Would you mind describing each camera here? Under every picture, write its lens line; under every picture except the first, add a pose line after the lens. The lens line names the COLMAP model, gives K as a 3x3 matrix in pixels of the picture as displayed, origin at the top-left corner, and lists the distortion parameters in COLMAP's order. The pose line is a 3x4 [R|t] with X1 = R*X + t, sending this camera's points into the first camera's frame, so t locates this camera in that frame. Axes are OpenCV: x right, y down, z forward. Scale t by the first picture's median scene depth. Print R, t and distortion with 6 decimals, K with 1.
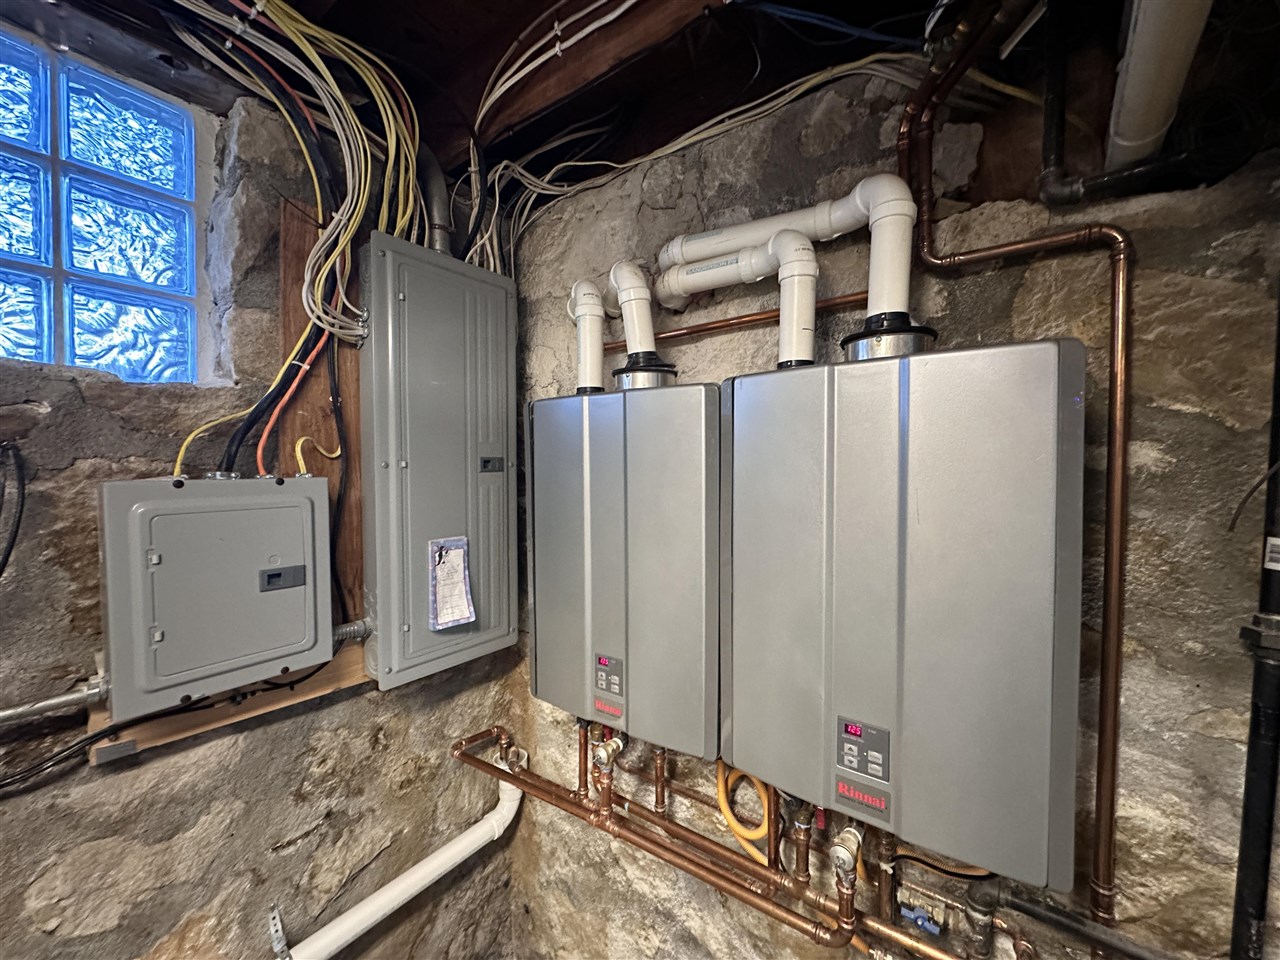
lens RADIAL K [[510.3, 0, 635.9], [0, 510.3, 478.4], [0, 0, 1]] dist [-0.000453, -0.000092]
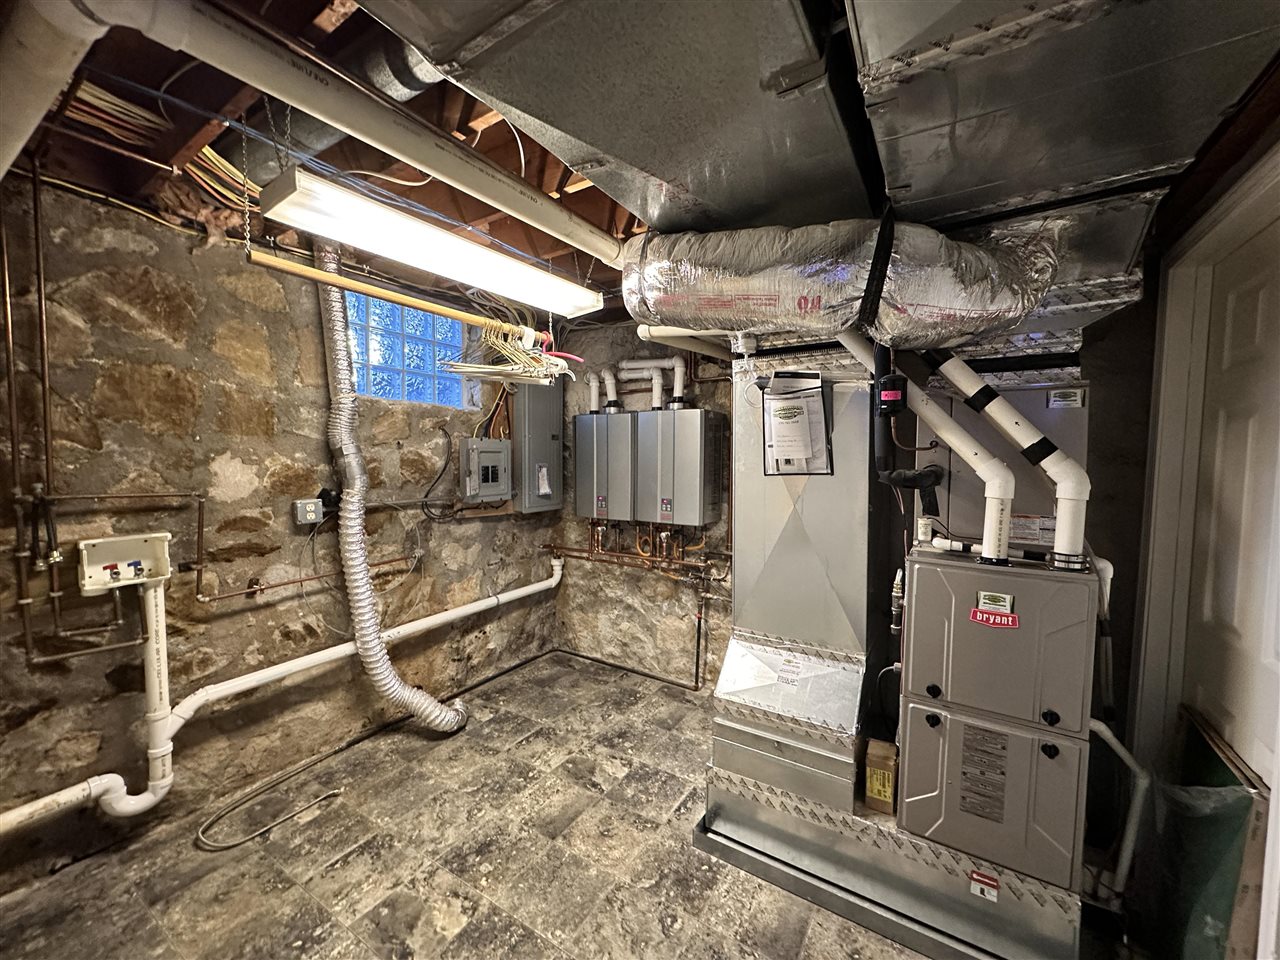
lens RADIAL K [[510.3, 0, 643.5], [0, 510.3, 481.7], [0, 0, 1]] dist [-0.000453, -0.000092]
pose [[0.997318, 0.005389, 0.072994, -0.022232], [-0.007865, 0.999402, 0.033663, 0.131359], [-0.072769, -0.034147, 0.996764, -1.988387]]
